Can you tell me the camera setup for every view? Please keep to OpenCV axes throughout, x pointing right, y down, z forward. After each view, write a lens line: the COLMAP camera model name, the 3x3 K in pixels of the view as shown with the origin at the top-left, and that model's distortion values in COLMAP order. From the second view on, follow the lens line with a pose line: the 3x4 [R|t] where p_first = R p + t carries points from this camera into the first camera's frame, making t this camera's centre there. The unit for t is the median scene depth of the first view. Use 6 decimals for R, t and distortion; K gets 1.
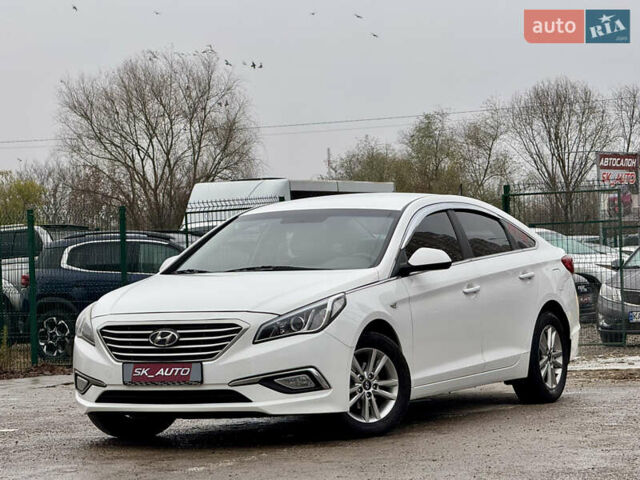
lens RADIAL K [[2377.0, 0, 318.0], [0, 2377.0, 241.2], [0, 0, 1]] dist [0.144448, 0.483206]
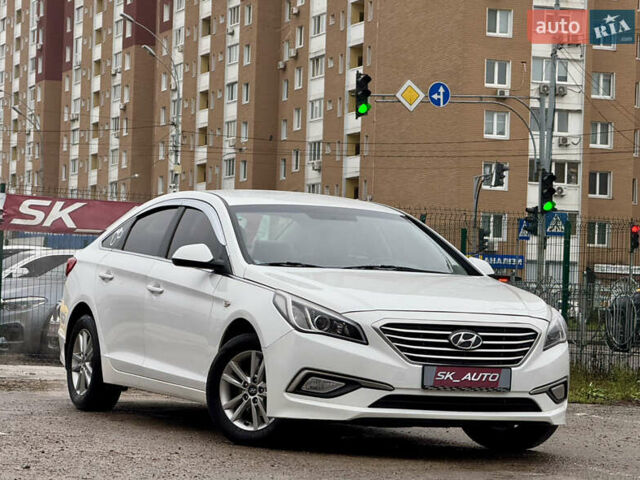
lens RADIAL K [[2283.4, 0, 308.2], [0, 2283.4, 241.0], [0, 0, 1]] dist [0.139024, 1.062690]
pose [[0.646685, 0.078890, 0.758667, -0.722083], [-0.071112, 0.996541, -0.043009, 0.041429], [-0.759435, -0.026137, 0.650058, 0.432884]]
